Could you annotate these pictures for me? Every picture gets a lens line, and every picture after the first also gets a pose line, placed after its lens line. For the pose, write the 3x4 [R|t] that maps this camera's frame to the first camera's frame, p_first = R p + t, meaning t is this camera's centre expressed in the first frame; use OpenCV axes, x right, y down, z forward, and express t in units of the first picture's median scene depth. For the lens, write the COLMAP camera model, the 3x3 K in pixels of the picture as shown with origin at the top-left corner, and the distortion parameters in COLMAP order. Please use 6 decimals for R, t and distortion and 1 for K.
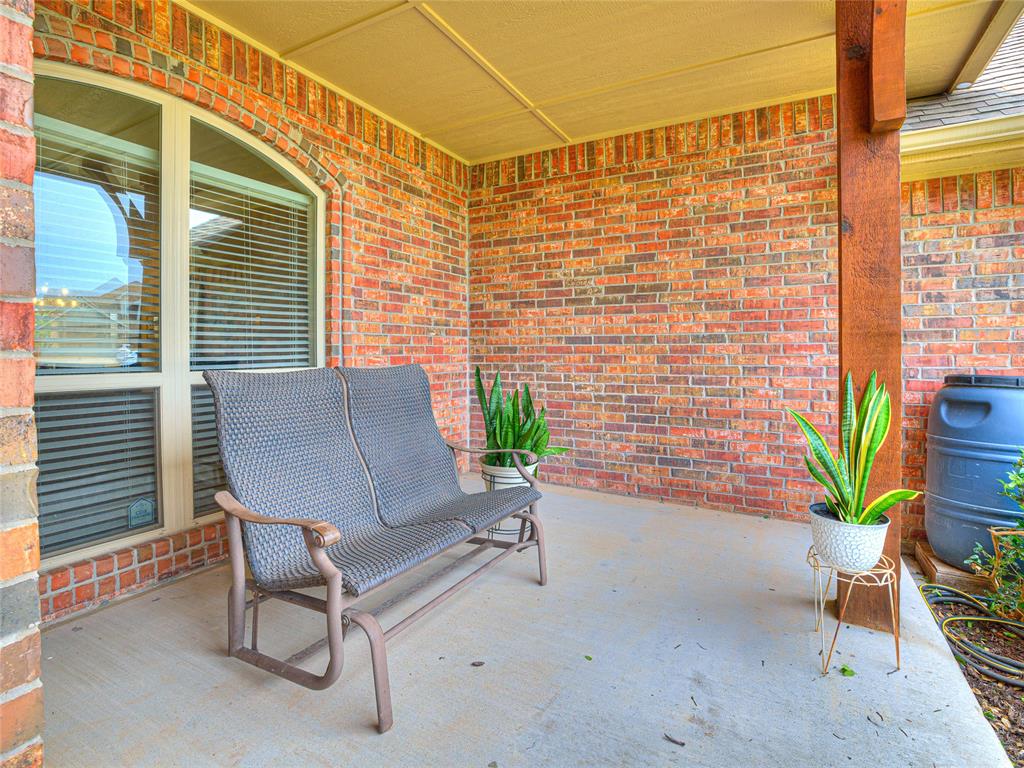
lens RADIAL K [[511.3, 0, 509.7], [0, 511.3, 356.3], [0, 0, 1]] dist [-0.017569, 0.000442]
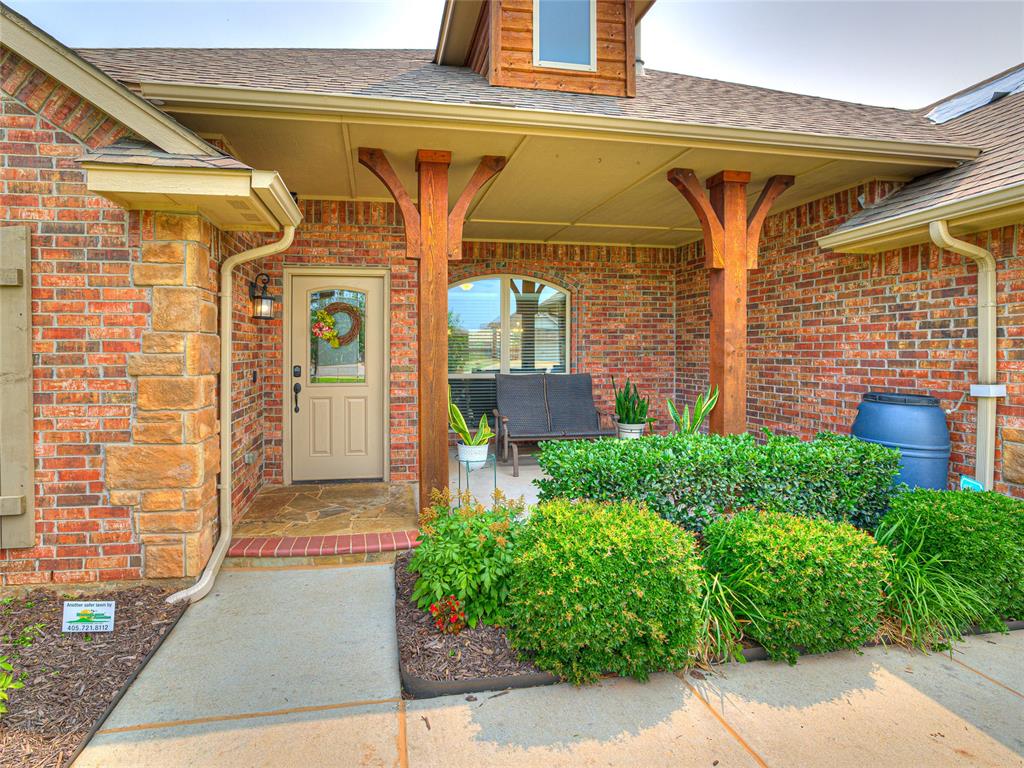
lens RADIAL K [[511.3, 0, 509.7], [0, 511.3, 356.3], [0, 0, 1]] dist [-0.017569, 0.000442]
pose [[0.678004, 0.007775, -0.735017, 0.943214], [-0.007827, 0.999964, 0.003357, -0.048599], [0.735017, 0.003477, 0.678040, -0.581489]]
